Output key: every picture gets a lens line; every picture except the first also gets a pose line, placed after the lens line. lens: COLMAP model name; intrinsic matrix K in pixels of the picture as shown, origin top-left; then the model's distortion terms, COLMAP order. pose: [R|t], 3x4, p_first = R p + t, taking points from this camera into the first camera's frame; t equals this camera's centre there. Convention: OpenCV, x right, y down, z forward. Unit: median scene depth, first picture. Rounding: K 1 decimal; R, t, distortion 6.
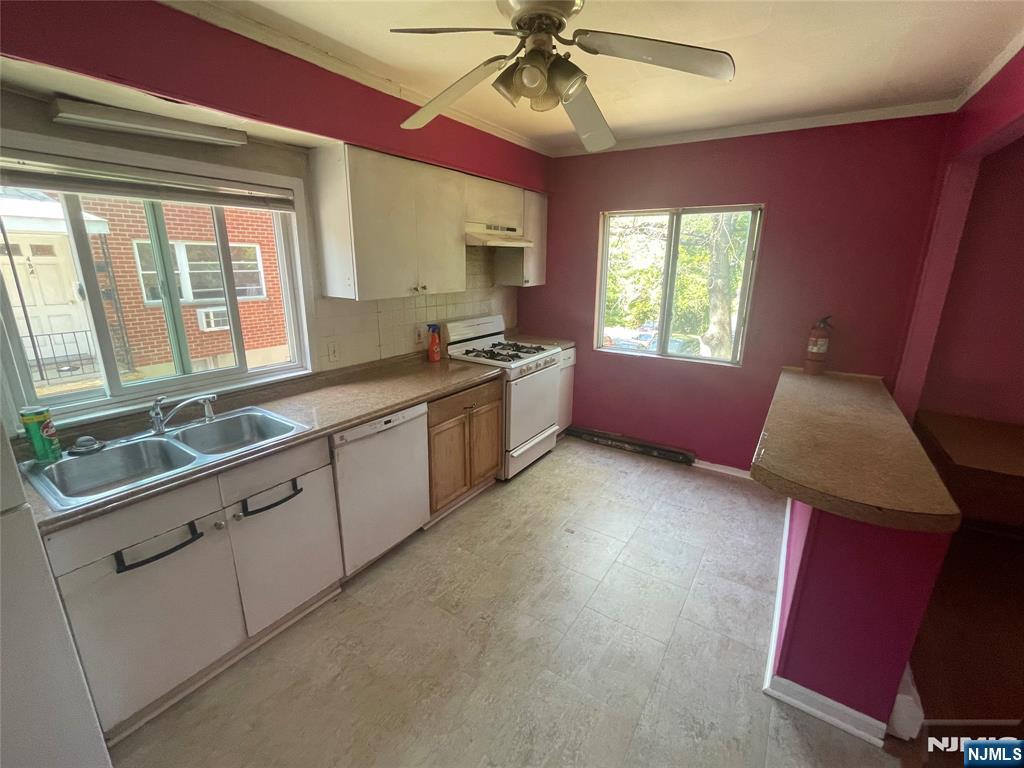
lens RADIAL K [[443.8, 0, 512.0], [0, 443.8, 384.0], [0, 0, 1]] dist [-0.001880, -0.000109]
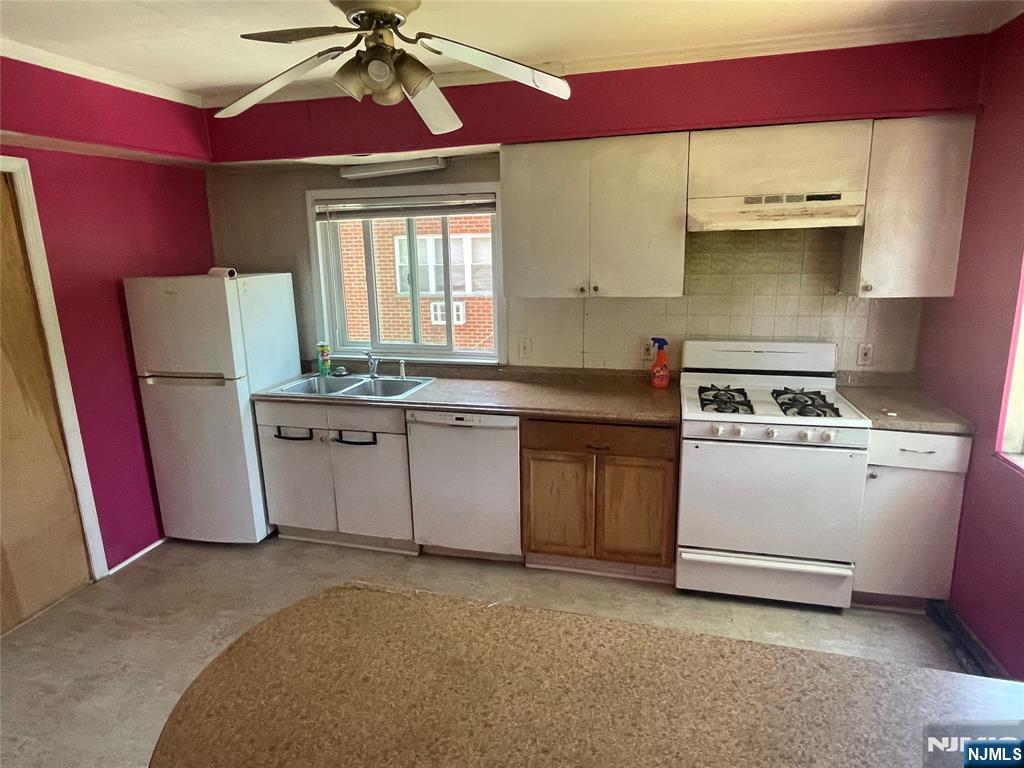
lens RADIAL K [[594.0, 0, 510.1], [0, 594.0, 376.8], [0, 0, 1]] dist [-0.005603, -0.000296]
pose [[0.310543, 0.187531, -0.931877, 0.871550], [-0.230459, 0.965951, 0.117589, -0.167533], [0.922199, 0.178243, 0.343188, 0.562277]]
